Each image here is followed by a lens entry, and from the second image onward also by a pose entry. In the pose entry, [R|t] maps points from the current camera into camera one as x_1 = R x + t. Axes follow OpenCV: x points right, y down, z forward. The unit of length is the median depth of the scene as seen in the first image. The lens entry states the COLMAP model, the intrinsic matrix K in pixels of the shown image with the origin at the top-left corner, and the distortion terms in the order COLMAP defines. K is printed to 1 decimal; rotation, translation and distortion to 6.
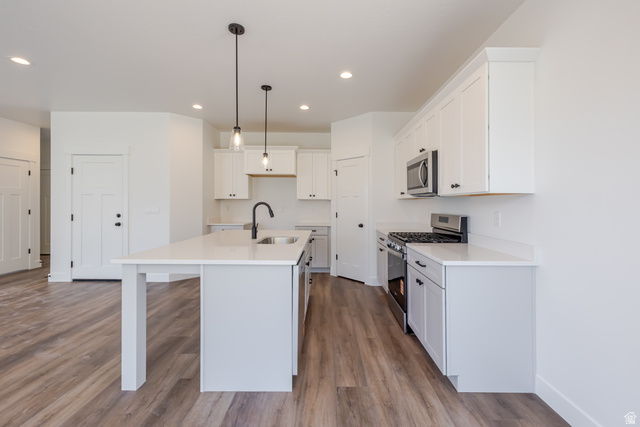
lens RADIAL K [[276.4, 0, 324.0], [0, 276.4, 206.0], [0, 0, 1]] dist [0.001661, 0.001545]
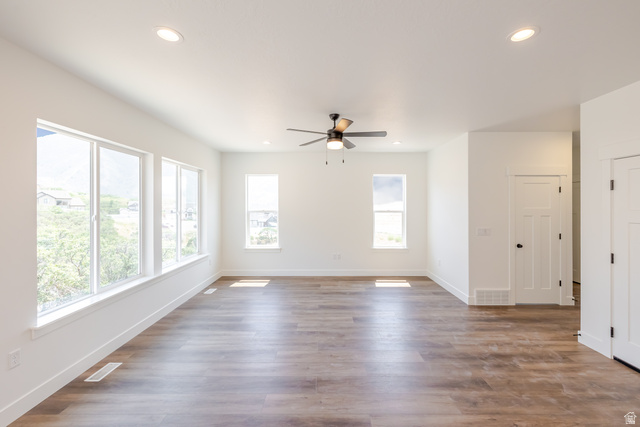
lens RADIAL K [[276.4, 0, 324.9], [0, 276.4, 204.5], [0, 0, 1]] dist [0.001661, 0.001545]
pose [[0.011427, -0.011762, -0.999866, -0.357553], [-0.010141, 0.999878, -0.011878, -0.085245], [0.999883, 0.010275, 0.011306, 0.425467]]
